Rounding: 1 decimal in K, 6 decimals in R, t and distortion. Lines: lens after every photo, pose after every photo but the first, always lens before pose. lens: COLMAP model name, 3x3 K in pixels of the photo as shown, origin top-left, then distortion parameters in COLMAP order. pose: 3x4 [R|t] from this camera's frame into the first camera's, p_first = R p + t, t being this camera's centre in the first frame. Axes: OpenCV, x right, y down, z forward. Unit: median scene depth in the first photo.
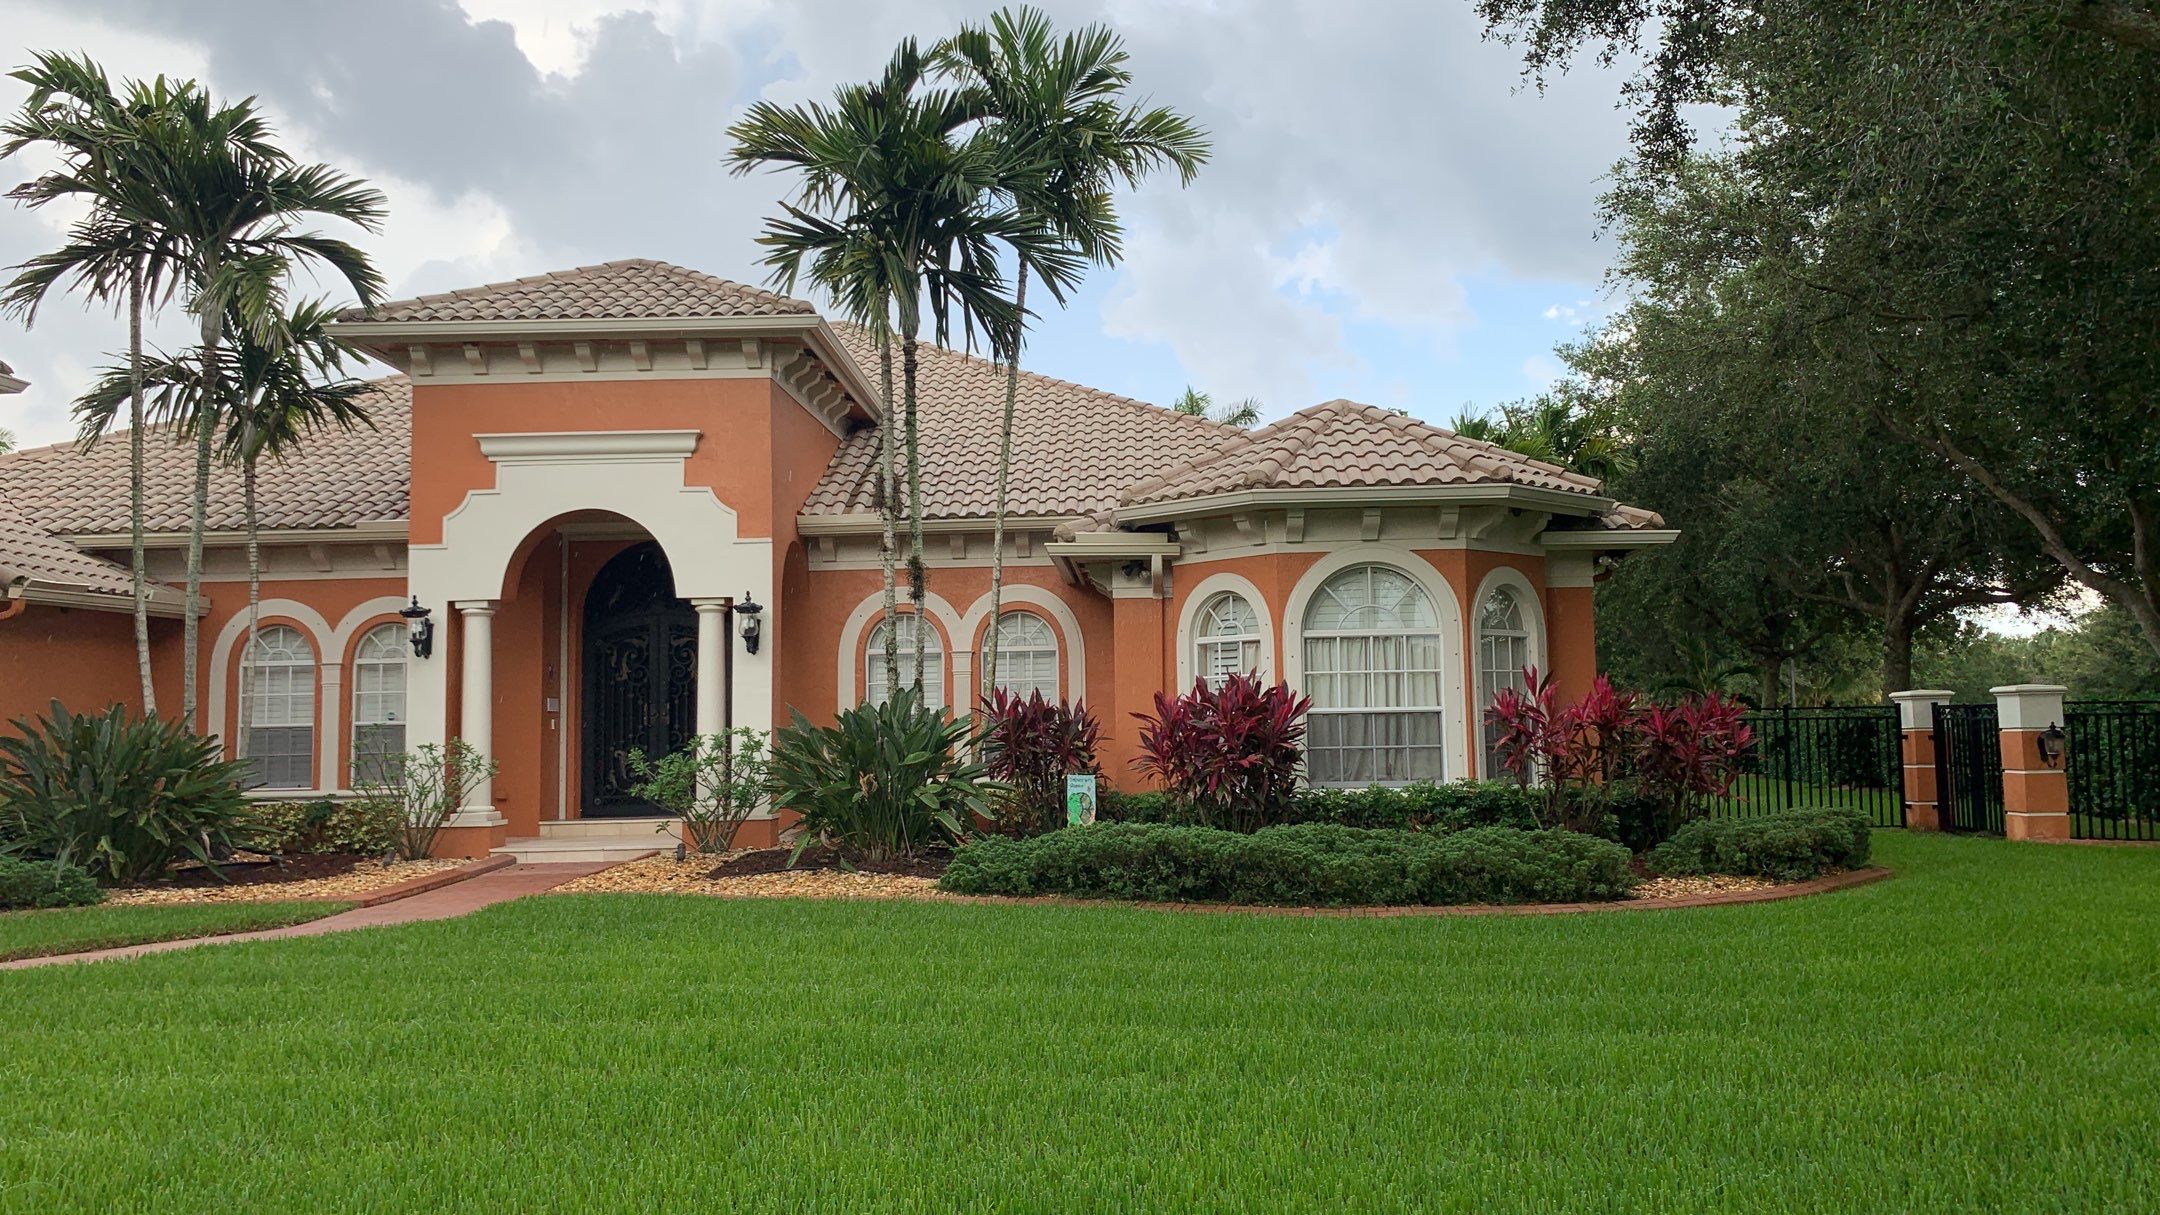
lens RADIAL K [[1661.0, 0, 1095.8], [0, 1661.0, 582.4], [0, 0, 1]] dist [0.054788, -0.083726]
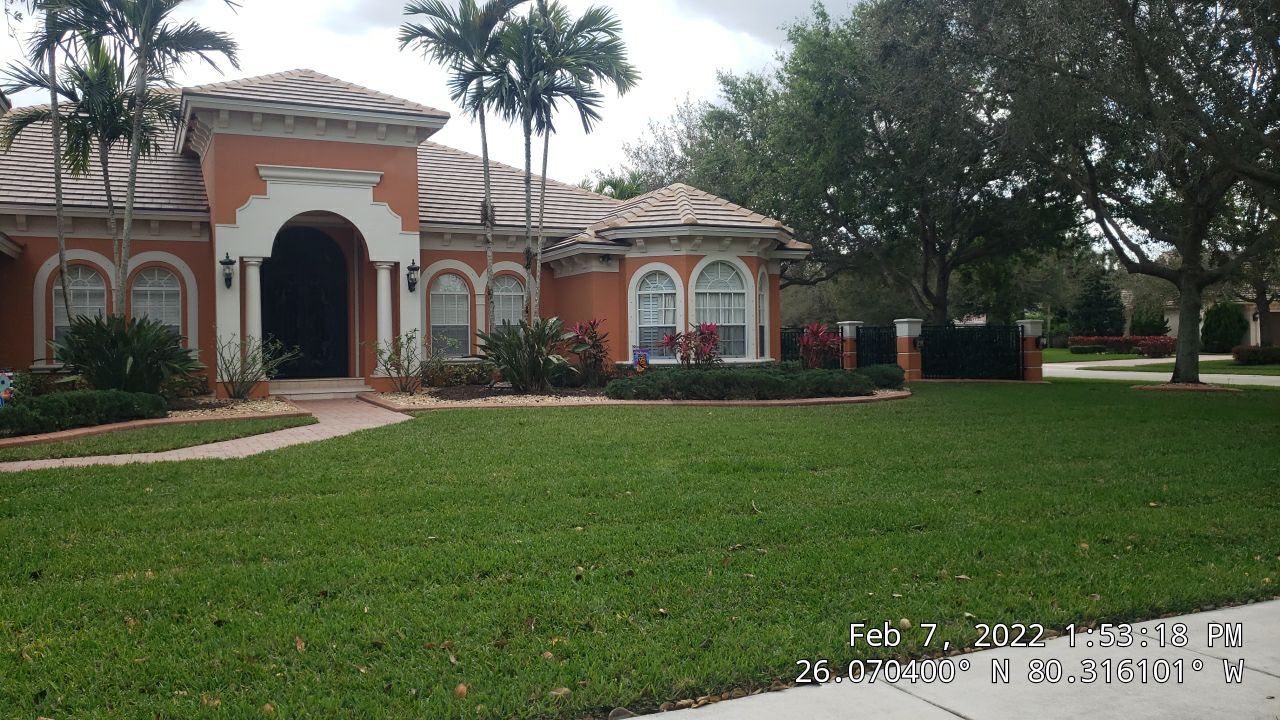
lens RADIAL K [[981.6, 0, 621.1], [0, 981.6, 350.4], [0, 0, 1]] dist [0.047550, -0.070610]
pose [[0.890083, 0.003213, 0.455786, -0.505950], [-0.043684, 0.995973, 0.078289, 0.009997], [-0.453699, -0.089595, 0.886640, -0.132345]]
